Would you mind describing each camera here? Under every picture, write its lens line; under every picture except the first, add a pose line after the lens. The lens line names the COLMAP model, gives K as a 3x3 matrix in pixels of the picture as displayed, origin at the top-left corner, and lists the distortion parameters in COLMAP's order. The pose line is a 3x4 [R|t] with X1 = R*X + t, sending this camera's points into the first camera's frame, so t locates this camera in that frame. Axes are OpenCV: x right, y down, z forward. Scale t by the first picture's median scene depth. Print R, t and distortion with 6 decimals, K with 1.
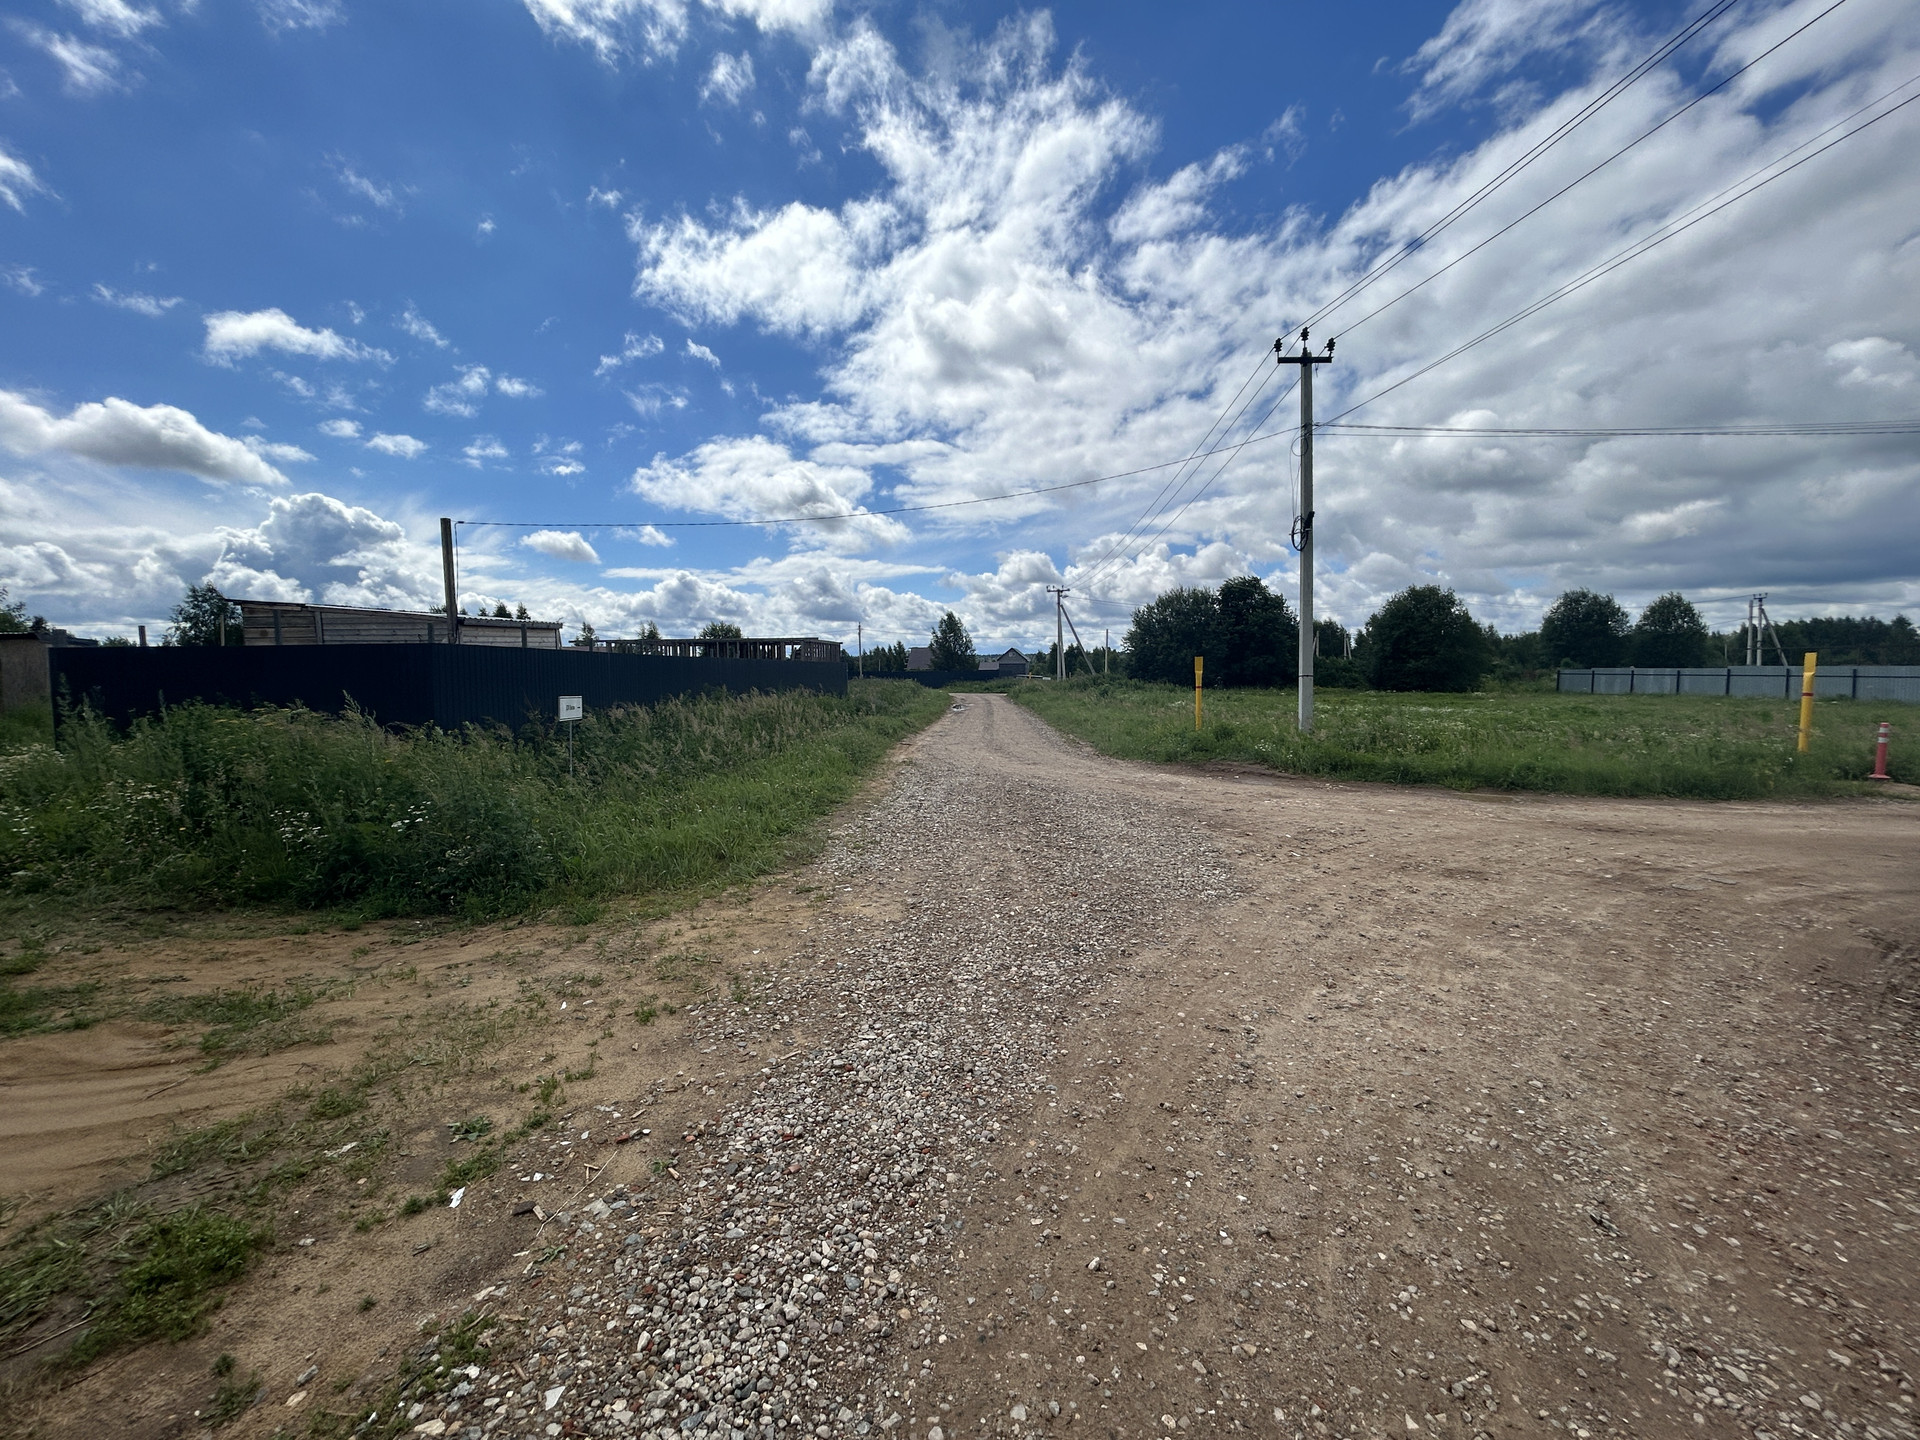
lens RADIAL K [[766.8, 0, 961.0], [0, 766.8, 727.5], [0, 0, 1]] dist [-0.001860, -0.000096]
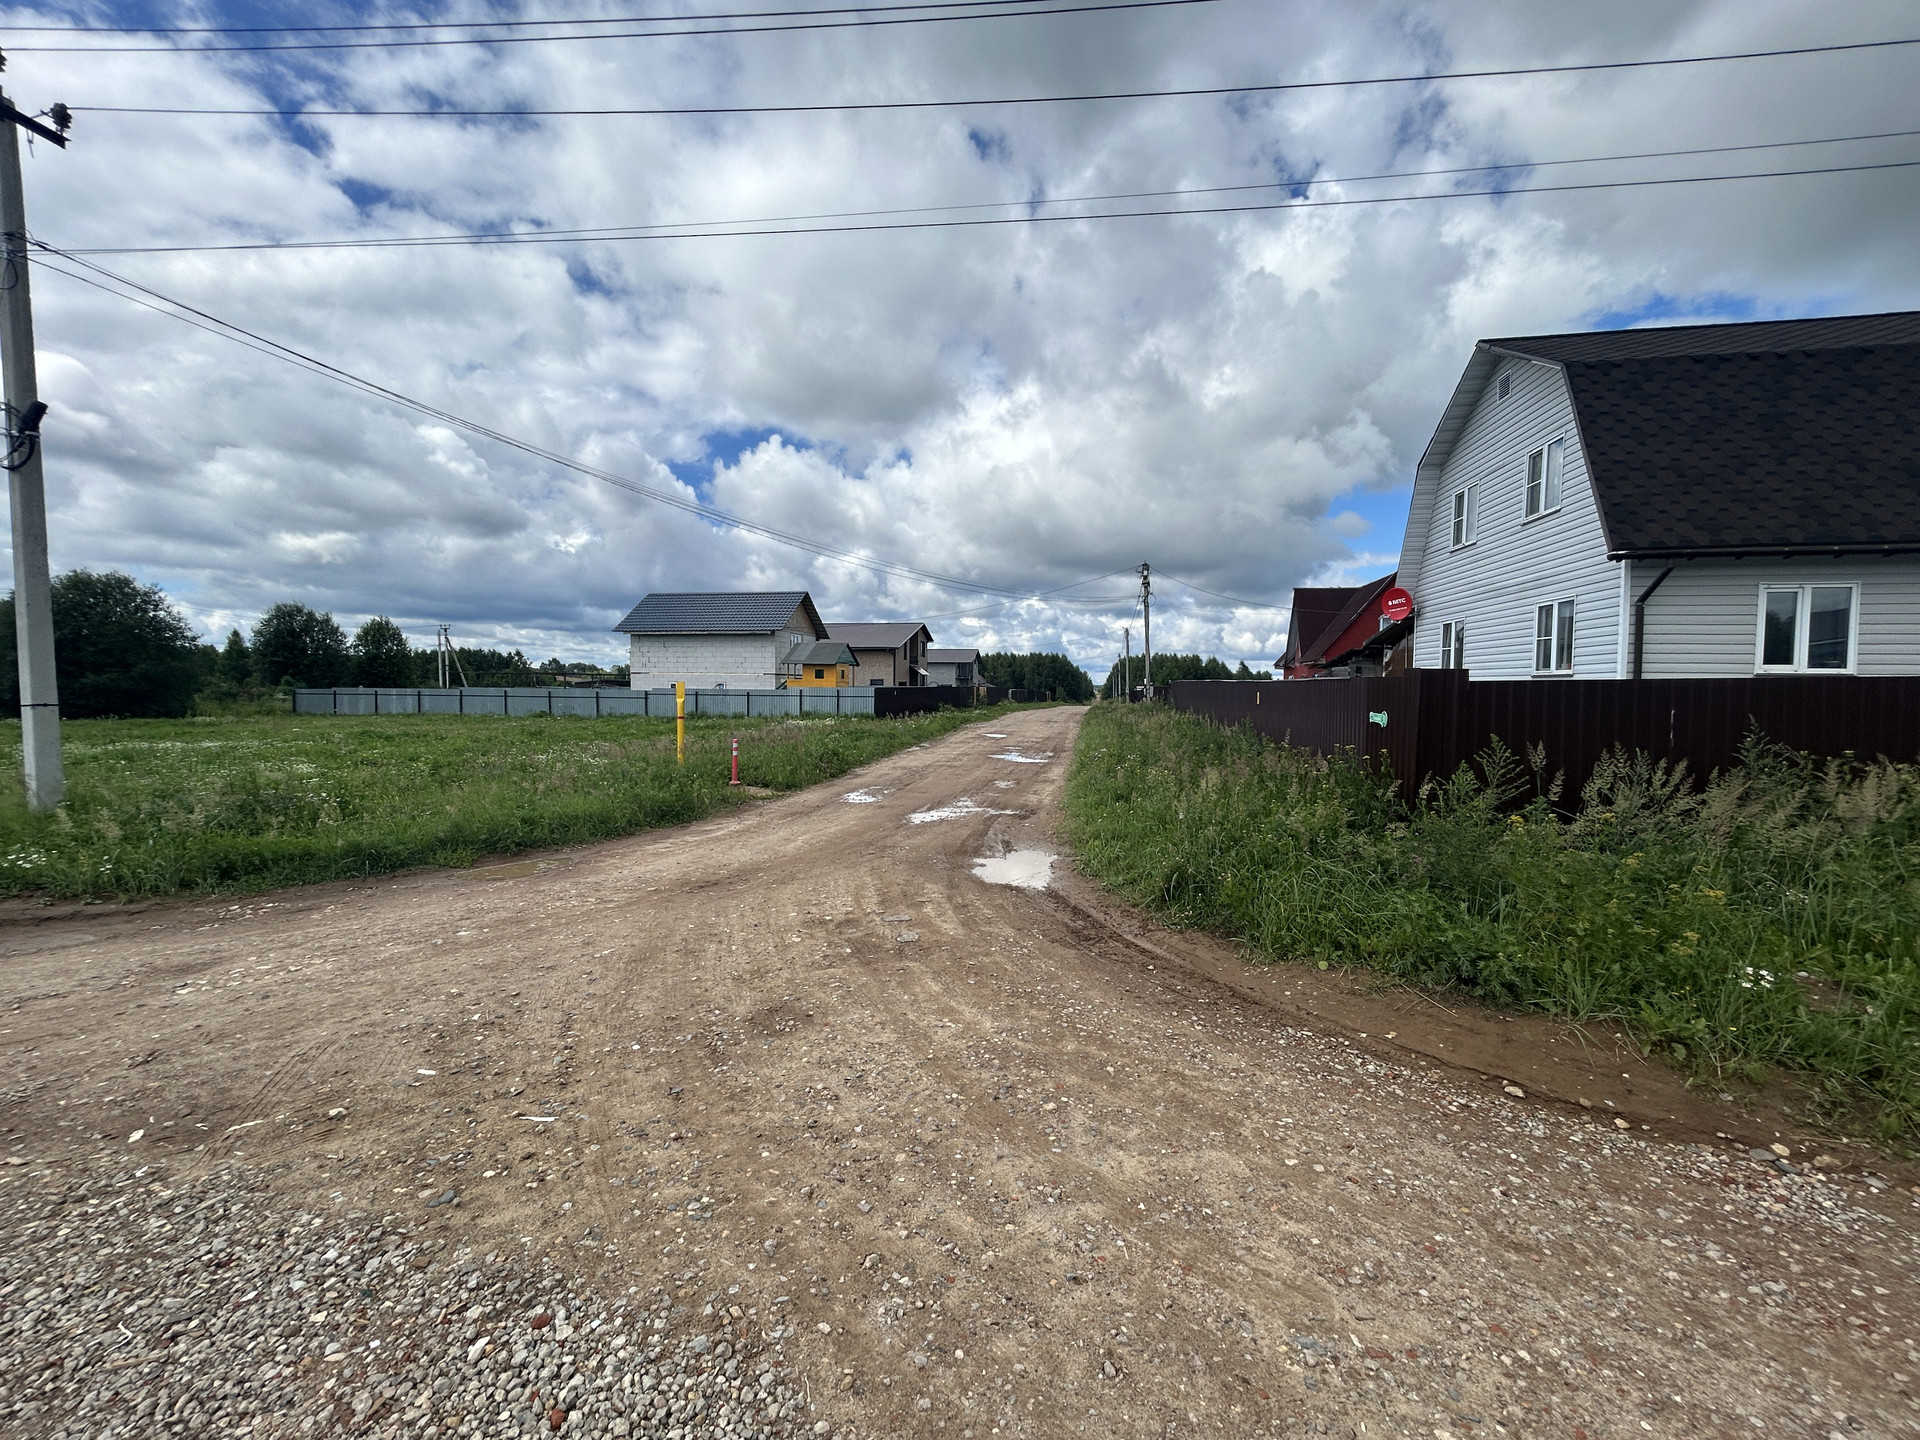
lens RADIAL K [[771.9, 0, 960.0], [0, 771.9, 720.0], [0, 0, 1]] dist [0.000375, -0.000090]
pose [[0.156810, -0.032480, 0.987095, 0.012661], [0.065591, 0.997595, 0.022406, -0.025532], [-0.985448, 0.061231, 0.158563, 0.265551]]
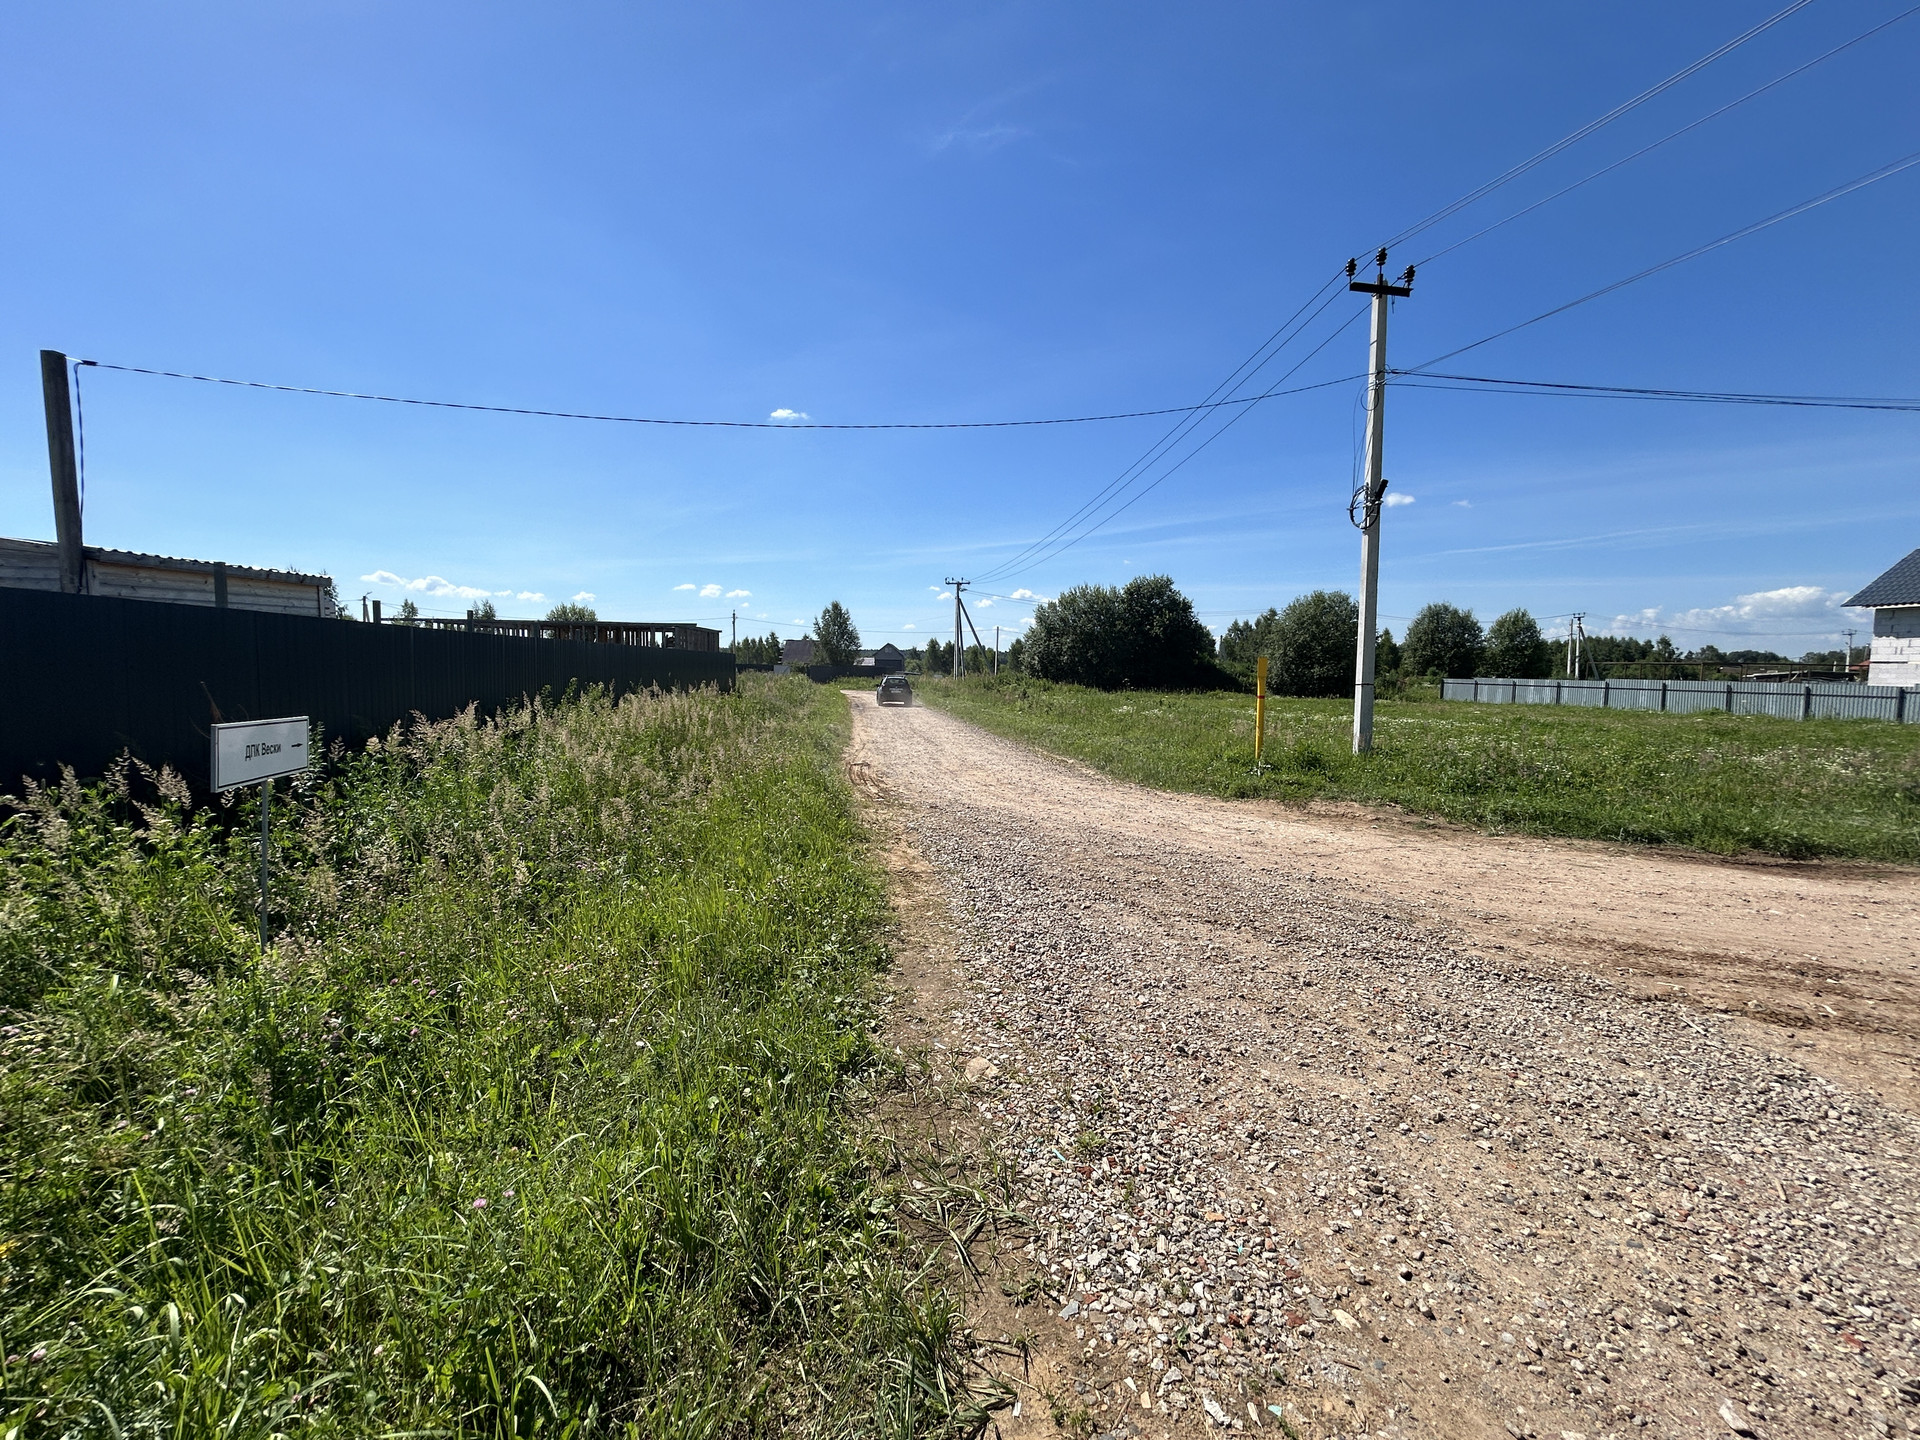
lens RADIAL K [[772.1, 0, 955.4], [0, 772.1, 719.3], [0, 0, 1]] dist [0.003339, 0.000286]
pose [[0.986711, 0.013032, 0.161963, -0.104147], [-0.012119, 0.999905, -0.006625, -0.019333], [-0.162034, 0.004574, 0.986775, 0.254776]]
